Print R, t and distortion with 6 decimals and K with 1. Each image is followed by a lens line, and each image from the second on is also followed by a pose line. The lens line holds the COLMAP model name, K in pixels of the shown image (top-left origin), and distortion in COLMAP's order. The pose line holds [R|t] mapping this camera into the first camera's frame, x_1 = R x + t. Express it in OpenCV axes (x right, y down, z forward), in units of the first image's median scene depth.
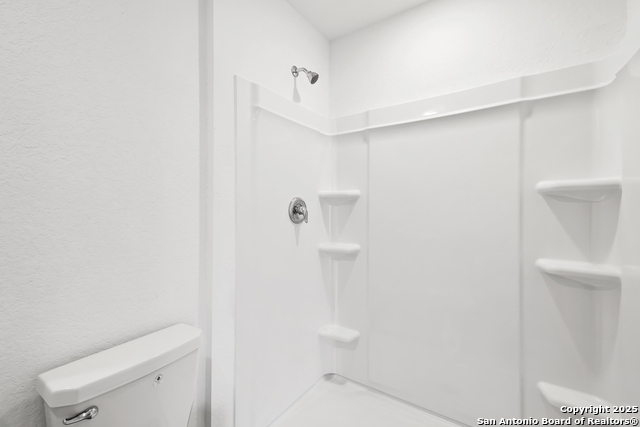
lens RADIAL K [[279.9, 0, 322.7], [0, 279.9, 212.8], [0, 0, 1]] dist [0.033804, 0.000068]
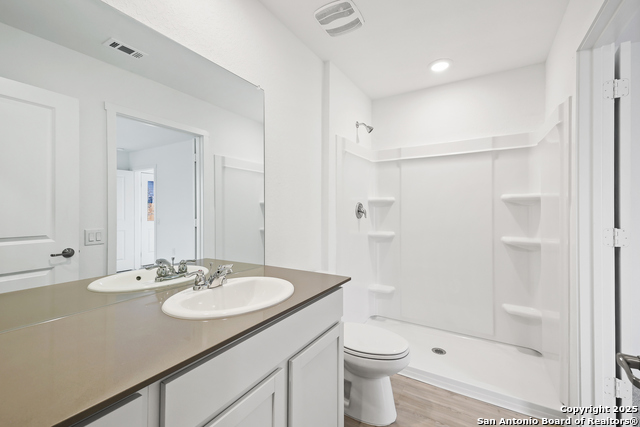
lens RADIAL K [[279.9, 0, 316.8], [0, 279.9, 209.9], [0, 0, 1]] dist [0.033804, 0.000068]
pose [[0.998183, -0.001991, 0.060223, -0.420441], [0.002319, 0.999983, -0.005374, -0.003839], [-0.060212, 0.005504, 0.998170, -0.579736]]
